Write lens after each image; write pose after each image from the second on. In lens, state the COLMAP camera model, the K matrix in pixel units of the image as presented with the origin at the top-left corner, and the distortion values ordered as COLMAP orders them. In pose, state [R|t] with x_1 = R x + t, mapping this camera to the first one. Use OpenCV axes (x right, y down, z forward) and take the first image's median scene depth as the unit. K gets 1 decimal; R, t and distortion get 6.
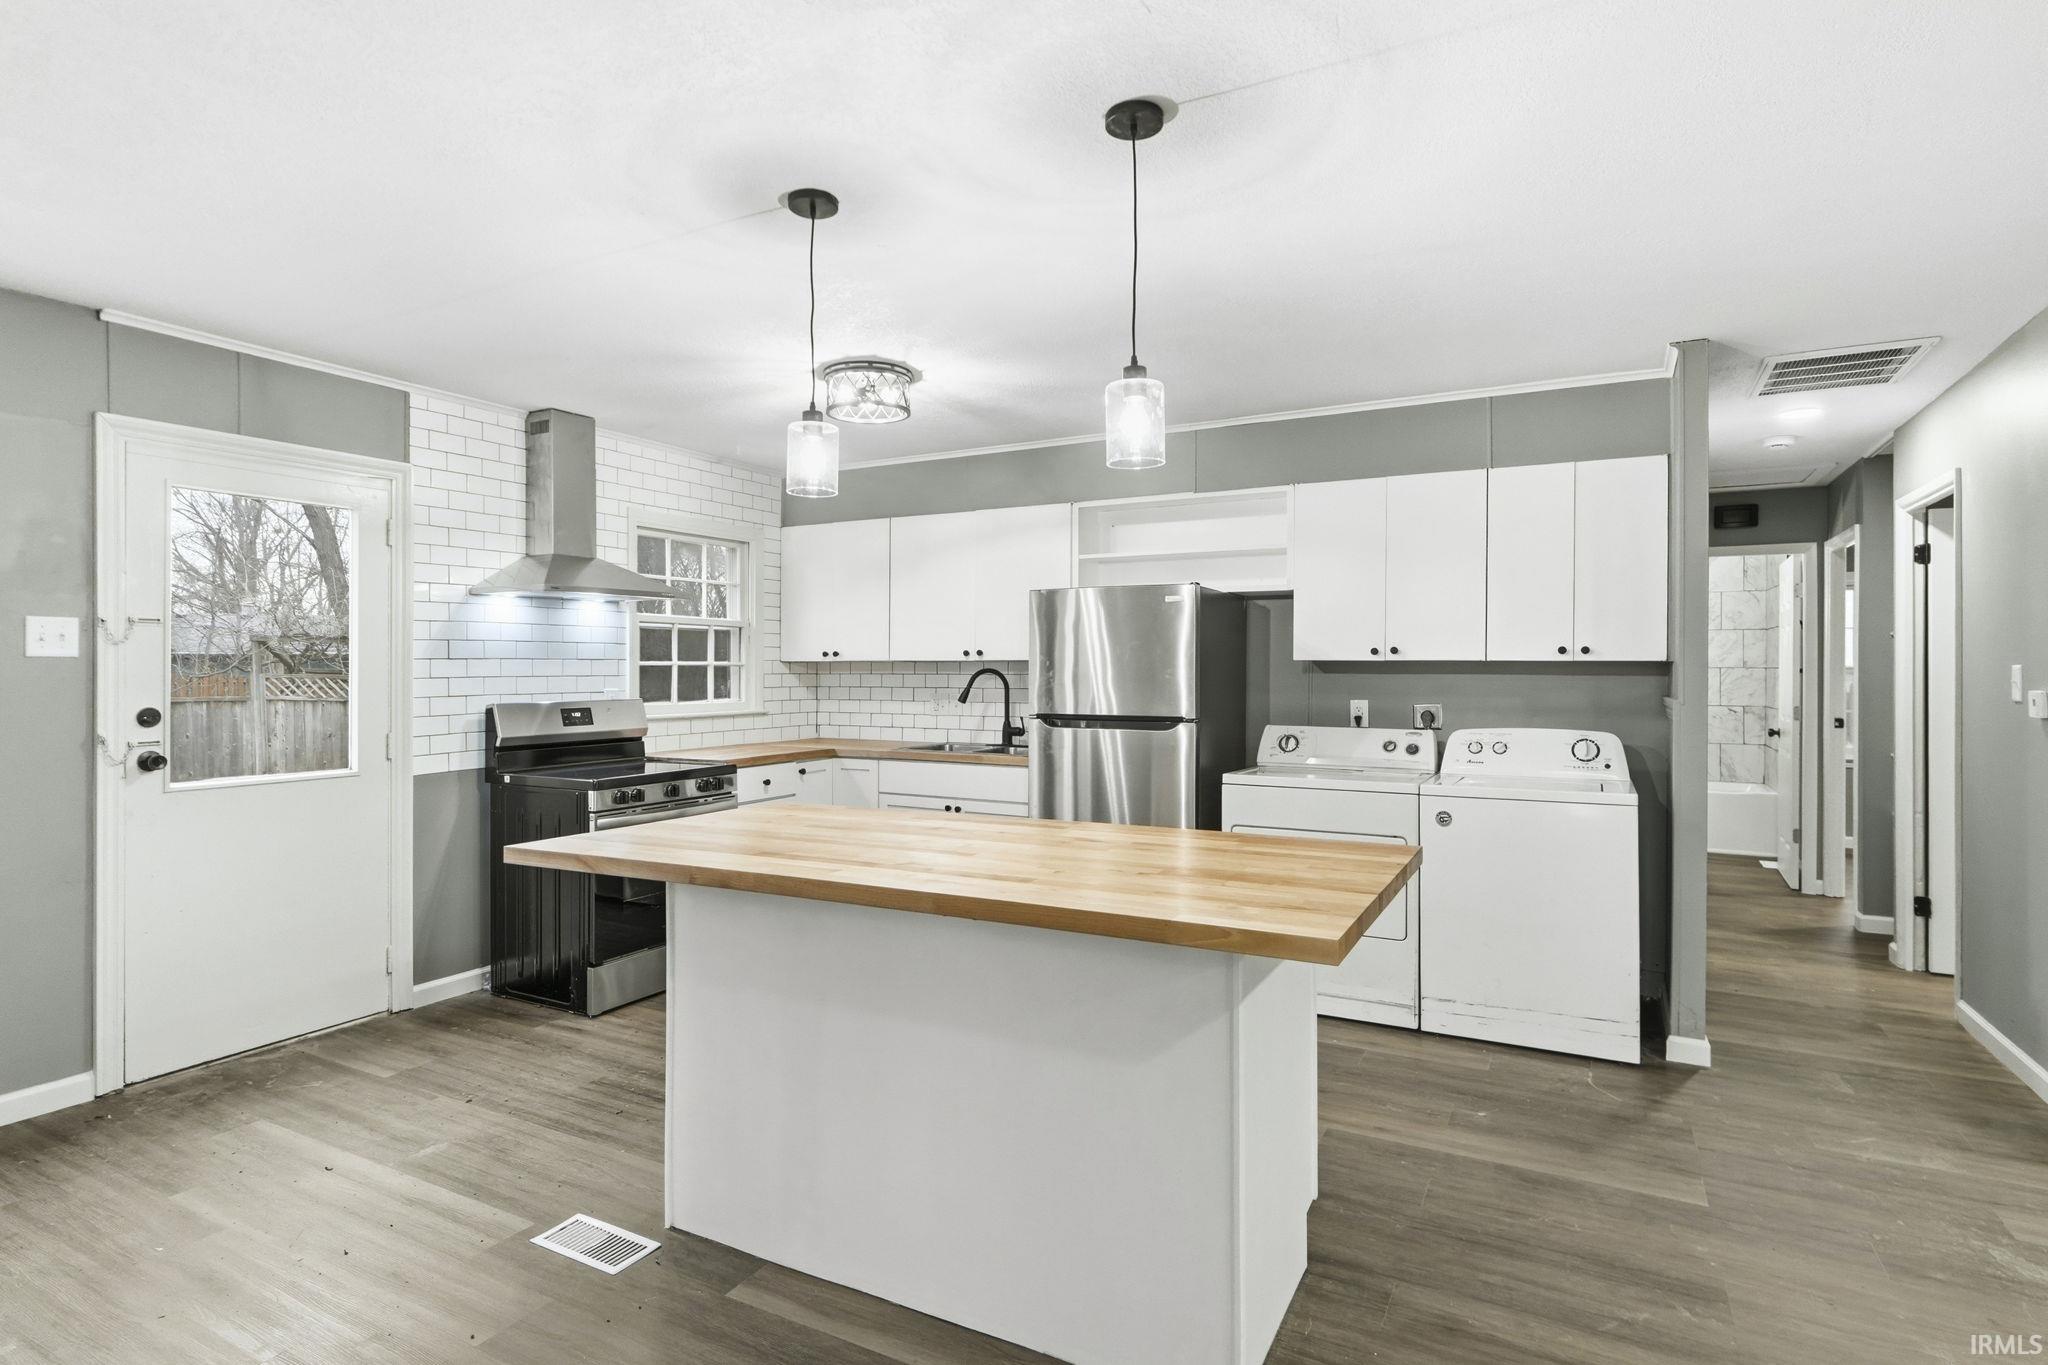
lens RADIAL K [[1042.2, 0, 1018.0], [0, 1042.2, 663.8], [0, 0, 1]] dist [-0.002067, 0.003044]
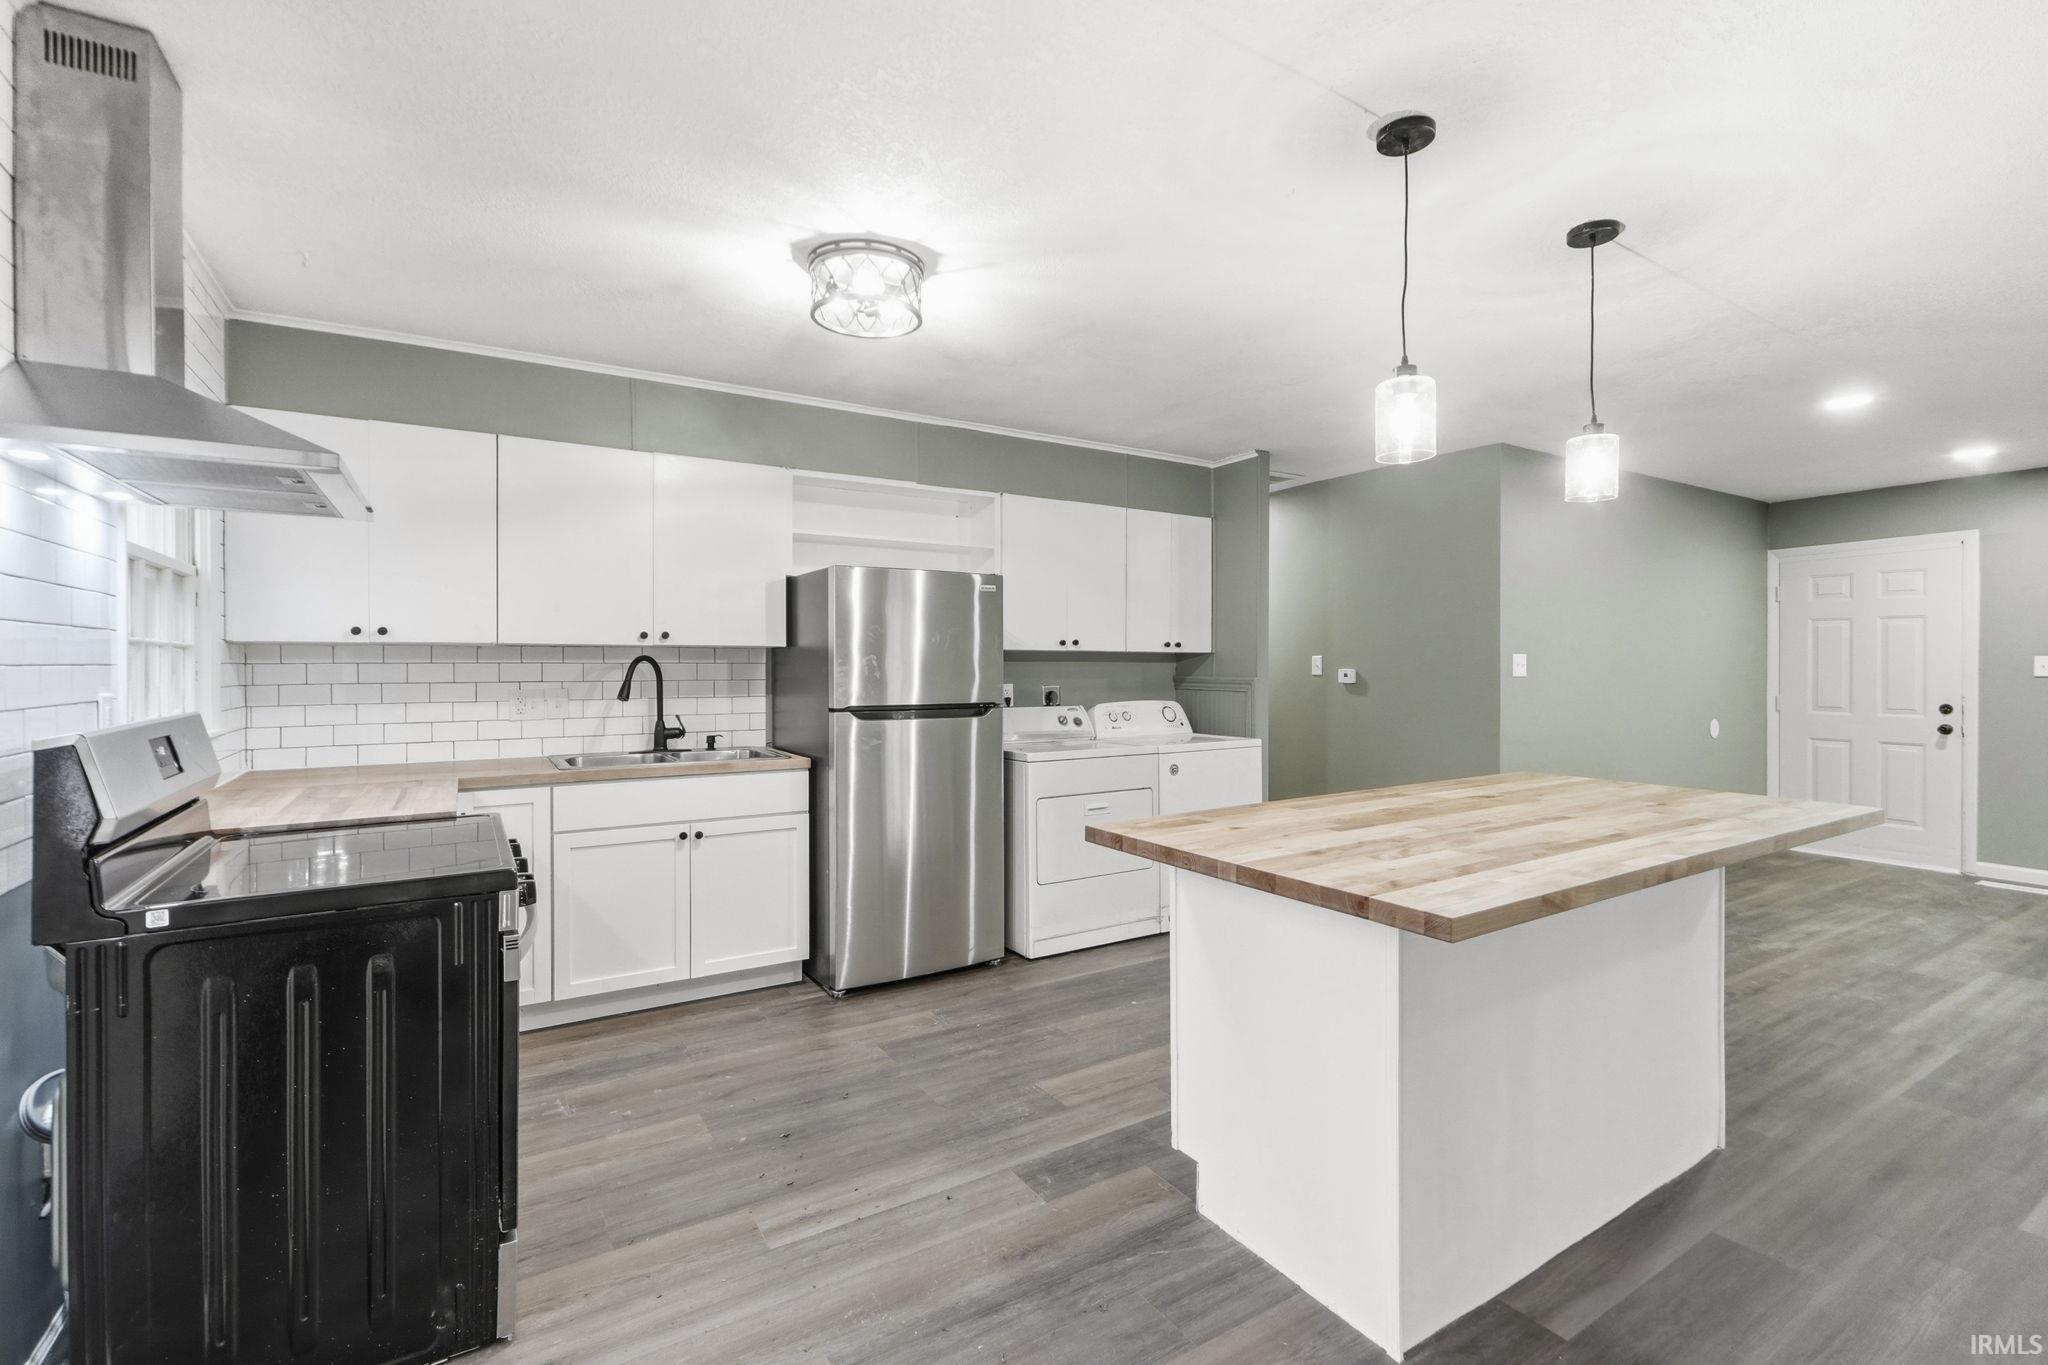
lens RADIAL K [[901.2, 0, 1022.0], [0, 901.2, 672.1], [0, 0, 1]] dist [0.004236, 0.000524]
pose [[0.498957, -0.008990, 0.866580, -0.623420], [-0.004584, 0.999905, 0.013012, 0.008757], [-0.866615, -0.010465, 0.498868, 0.536330]]
